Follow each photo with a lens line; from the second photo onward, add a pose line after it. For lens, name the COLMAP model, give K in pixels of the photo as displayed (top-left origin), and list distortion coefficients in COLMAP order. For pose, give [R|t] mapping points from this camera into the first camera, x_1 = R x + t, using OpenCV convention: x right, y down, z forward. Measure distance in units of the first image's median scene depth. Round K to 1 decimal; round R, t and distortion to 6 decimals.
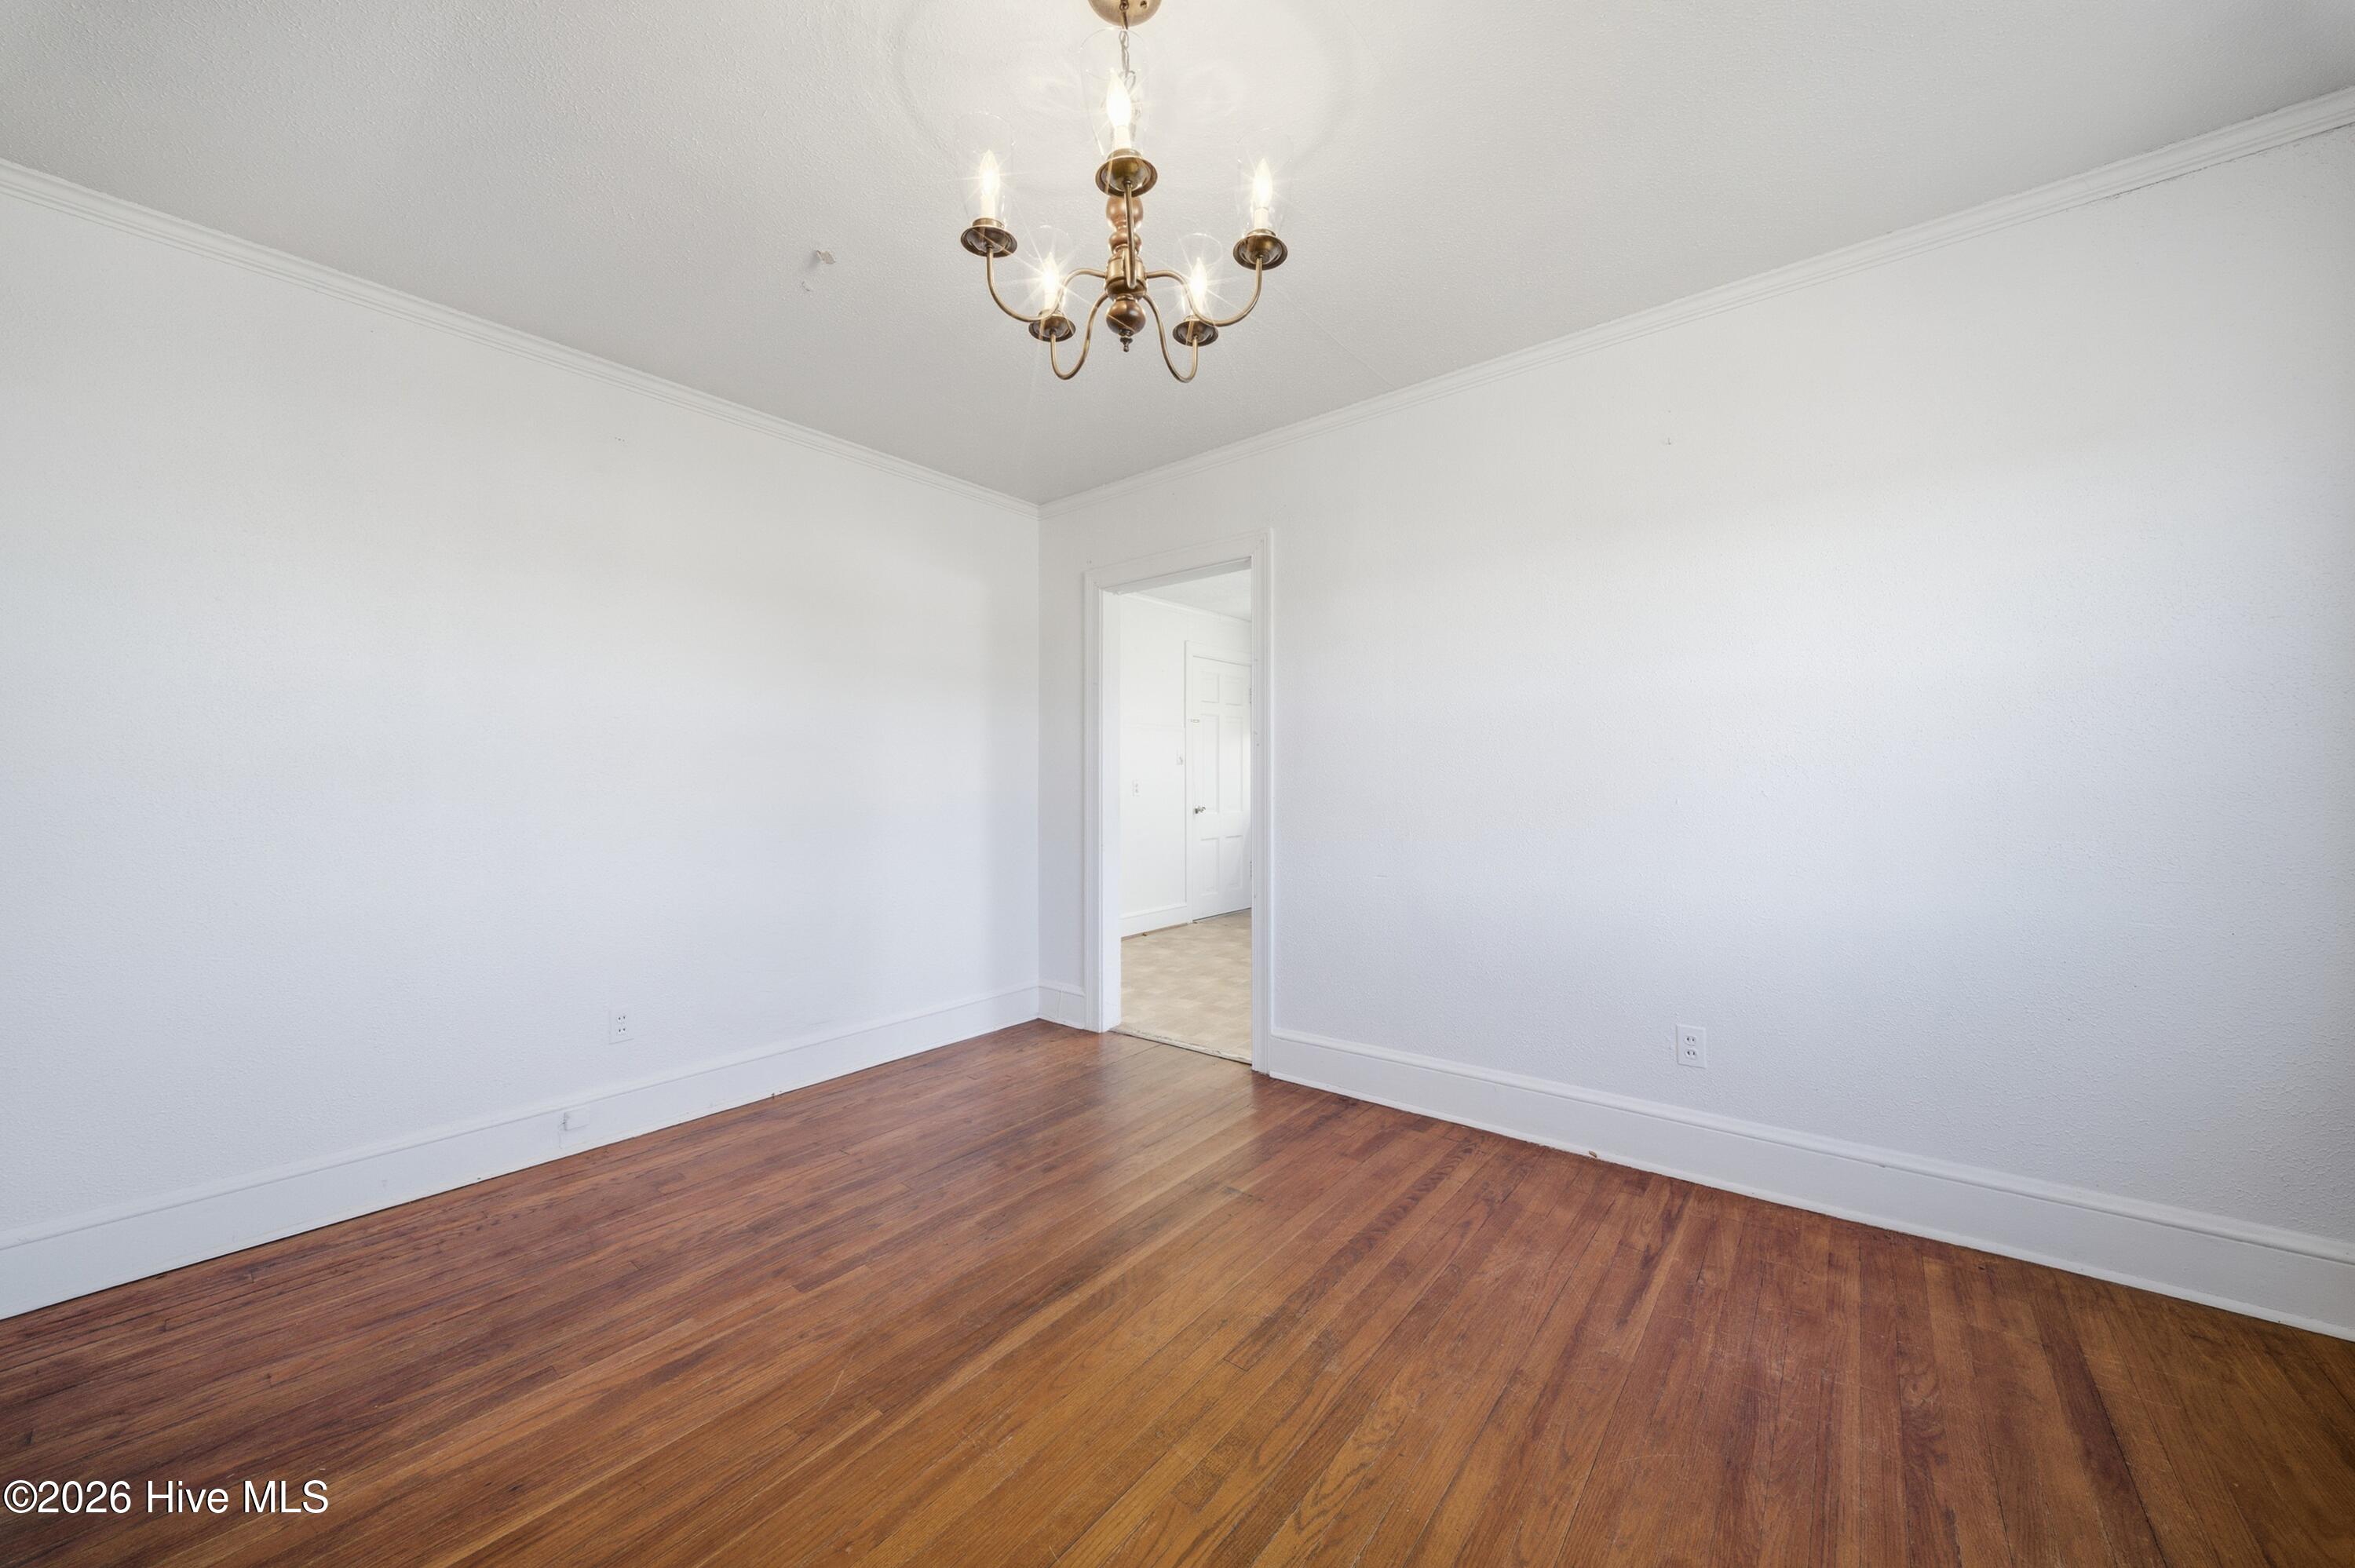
lens RADIAL K [[832.1, 0, 1177.5], [0, 832.1, 784.0], [0, 0, 1]] dist [-0.000136, -0.000048]
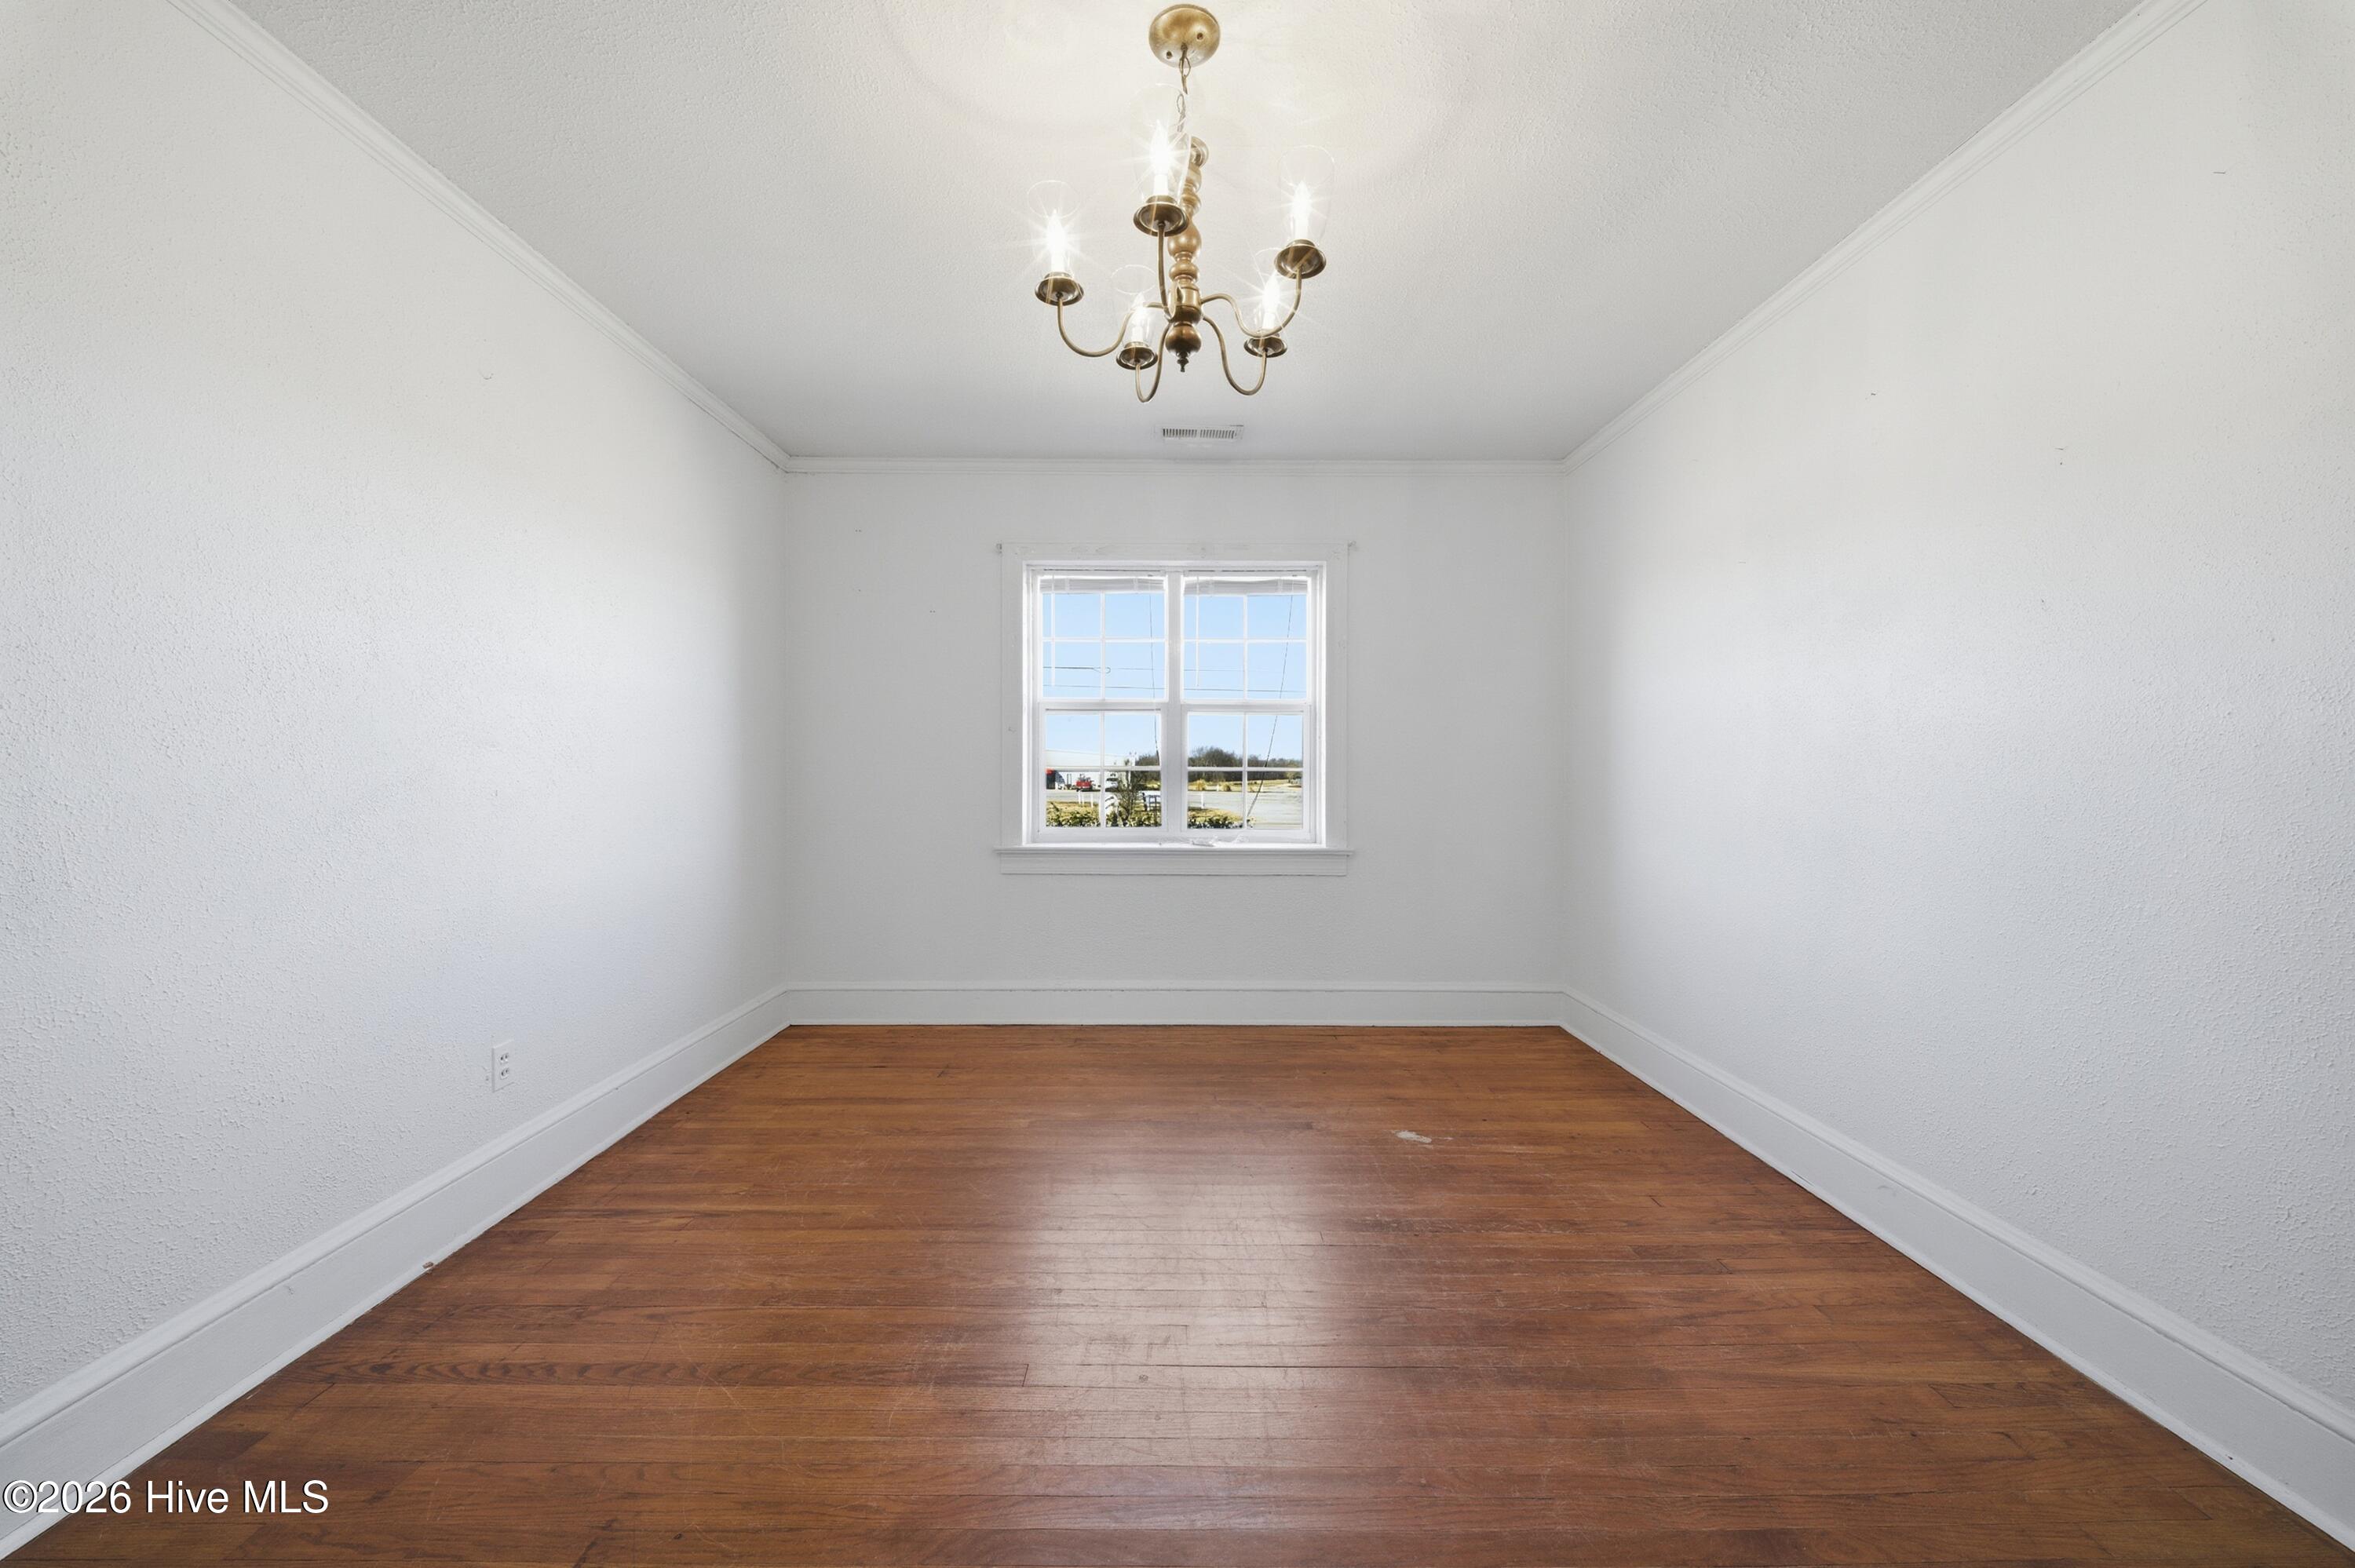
lens RADIAL K [[832.1, 0, 1177.5], [0, 832.1, 784.0], [0, 0, 1]] dist [-0.000136, -0.000048]
pose [[-0.633671, -0.007067, 0.773570, -0.635762], [-0.002765, 0.999973, 0.006870, 0.005757], [-0.773598, 0.002215, -0.633673, 1.197054]]
